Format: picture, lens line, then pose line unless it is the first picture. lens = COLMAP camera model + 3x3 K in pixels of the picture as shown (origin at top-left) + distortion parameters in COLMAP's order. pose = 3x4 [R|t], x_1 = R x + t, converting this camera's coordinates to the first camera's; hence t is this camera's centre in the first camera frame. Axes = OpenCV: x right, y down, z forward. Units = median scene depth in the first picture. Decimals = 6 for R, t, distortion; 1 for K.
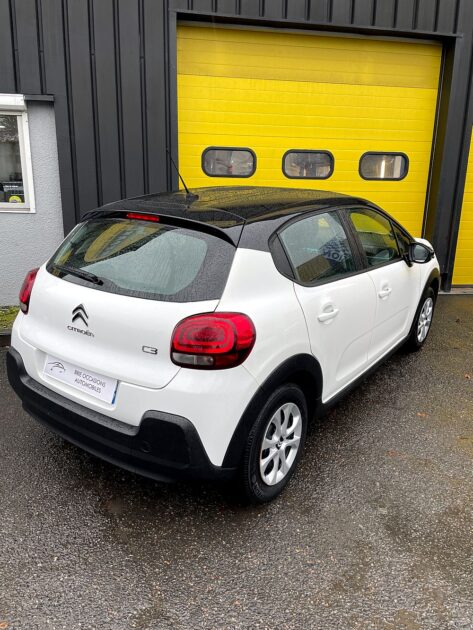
lens RADIAL K [[478.6, 0, 236.5], [0, 478.6, 315.0], [0, 0, 1]] dist [0.006821, 0.001072]
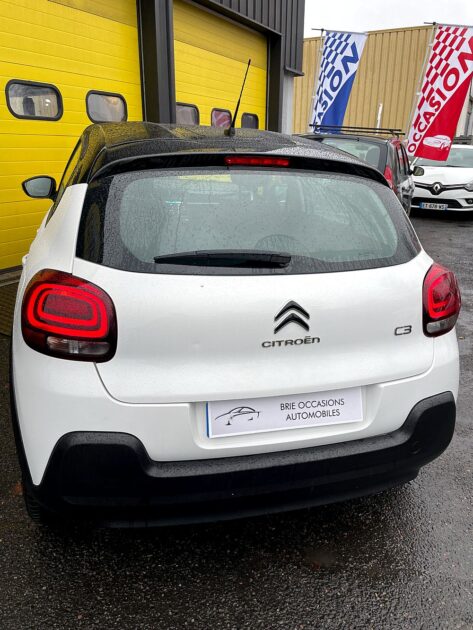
lens RADIAL K [[488.6, 0, 236.5], [0, 488.6, 315.0], [0, 0, 1]] dist [-0.004684, -0.001222]
pose [[0.649471, -0.267259, 0.711871, -0.837199], [0.216271, 0.962457, 0.164024, -0.127102], [-0.728982, 0.047428, 0.682888, 0.598710]]
